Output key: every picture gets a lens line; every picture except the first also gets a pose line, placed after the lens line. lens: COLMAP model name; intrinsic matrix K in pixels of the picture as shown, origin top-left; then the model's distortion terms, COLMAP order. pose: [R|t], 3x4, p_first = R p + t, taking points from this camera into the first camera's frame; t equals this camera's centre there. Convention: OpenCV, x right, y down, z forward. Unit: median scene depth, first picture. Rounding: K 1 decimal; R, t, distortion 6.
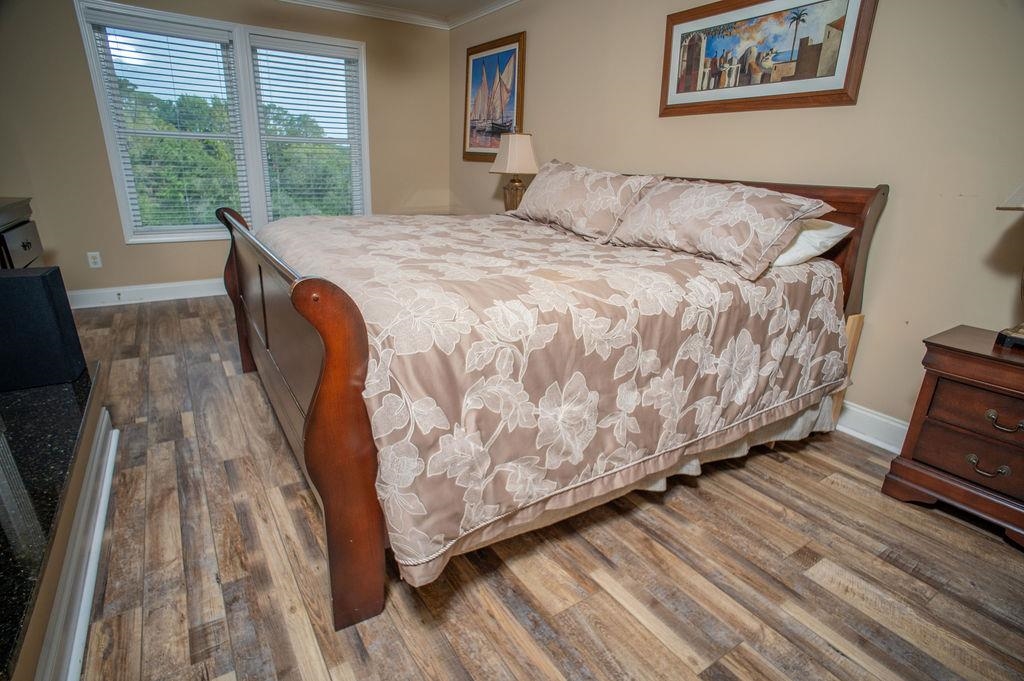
lens RADIAL K [[531.1, 0, 515.9], [0, 531.1, 347.4], [0, 0, 1]] dist [-0.092213, 0.056075]
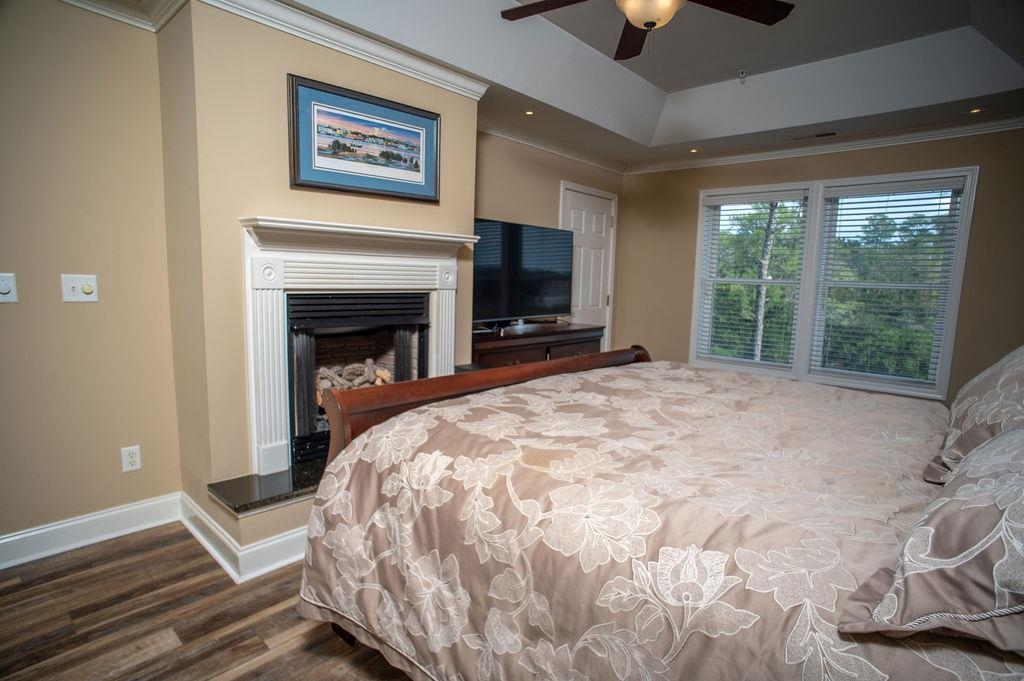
lens RADIAL K [[531.1, 0, 515.9], [0, 531.1, 347.4], [0, 0, 1]] dist [-0.092213, 0.056075]
pose [[0.253321, 0.098912, -0.962312, 0.885467], [-0.330438, 0.943774, 0.010022, -0.304841], [0.909197, 0.315446, 0.271763, 0.674192]]
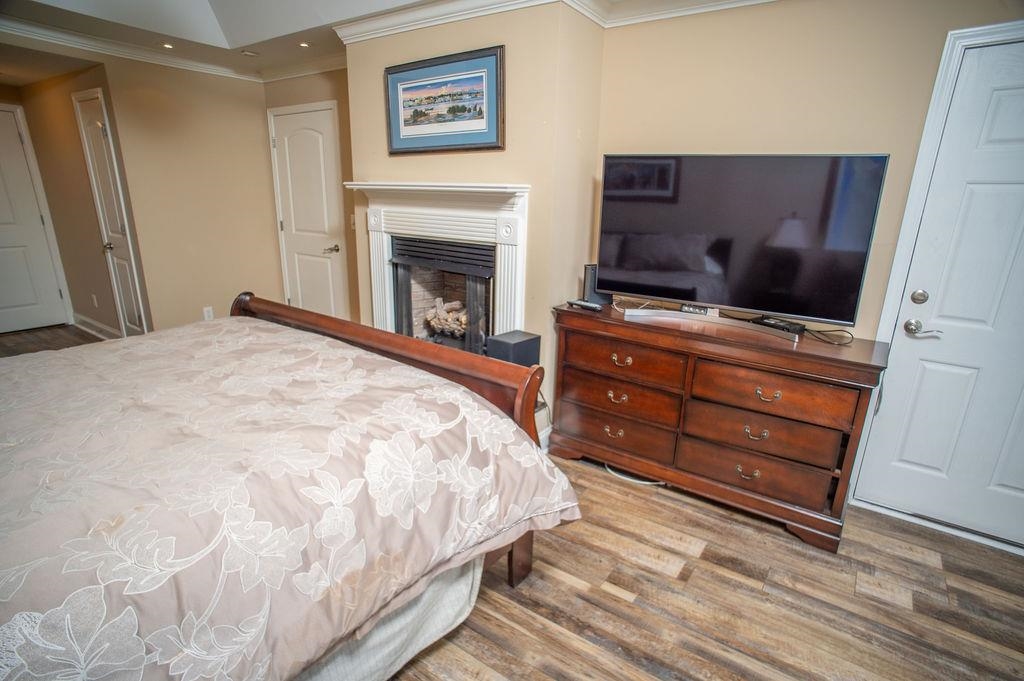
lens RADIAL K [[531.1, 0, 515.9], [0, 531.1, 347.4], [0, 0, 1]] dist [-0.092213, 0.056075]
pose [[-0.926801, 0.045838, -0.372745, -0.442286], [-0.179017, 0.818585, 0.545776, -1.100509], [0.330141, 0.572554, -0.750459, 2.458867]]
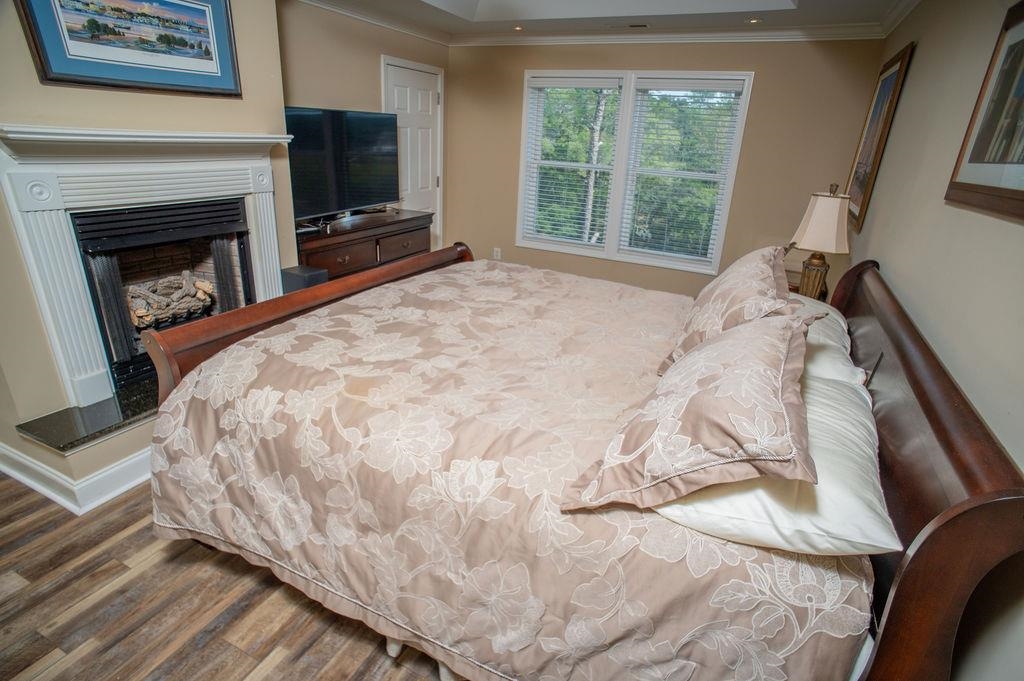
lens RADIAL K [[531.1, 0, 515.9], [0, 531.1, 347.4], [0, 0, 1]] dist [-0.092213, 0.056075]
pose [[0.518734, 0.312887, -0.795623, 1.019639], [-0.306092, 0.936903, 0.168880, -0.472866], [0.798262, 0.155930, 0.581776, 0.639673]]
